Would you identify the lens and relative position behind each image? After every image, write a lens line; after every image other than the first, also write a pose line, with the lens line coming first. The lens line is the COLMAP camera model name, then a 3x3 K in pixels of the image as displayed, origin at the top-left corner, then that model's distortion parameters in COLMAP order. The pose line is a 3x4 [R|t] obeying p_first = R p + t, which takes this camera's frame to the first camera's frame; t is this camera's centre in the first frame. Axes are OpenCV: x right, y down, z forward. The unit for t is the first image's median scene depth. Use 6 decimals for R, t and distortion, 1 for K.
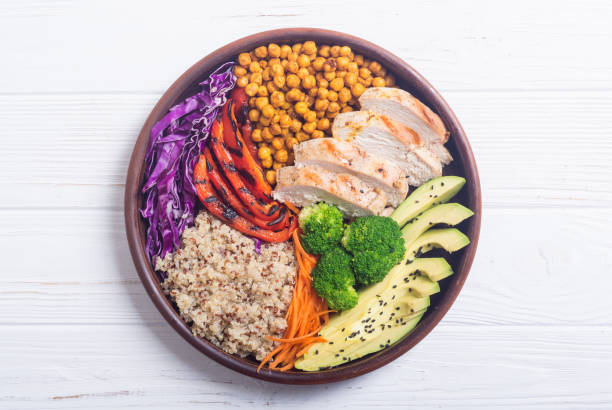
lens RADIAL K [[1473.5, 0, 296.3], [0, 1473.5, 204.1], [0, 0, 1]] dist [0.013279, -0.016365]
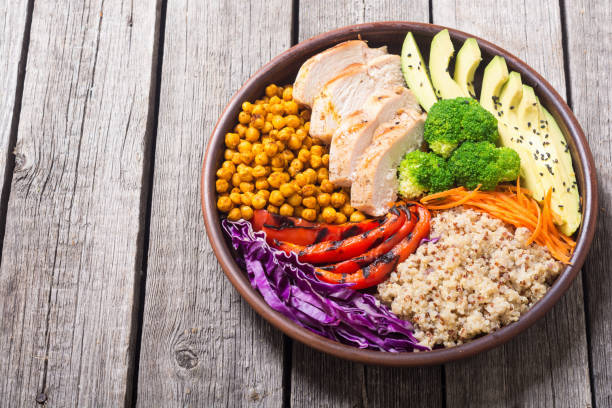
lens RADIAL K [[1473.5, 0, 296.3], [0, 1473.5, 203.1], [0, 0, 1]] dist [0.013279, -0.016365]
pose [[0.263826, -0.814676, 0.516429, -0.488432], [0.964228, 0.208494, -0.163689, 0.091695], [0.025681, 0.541141, 0.840540, 0.244002]]
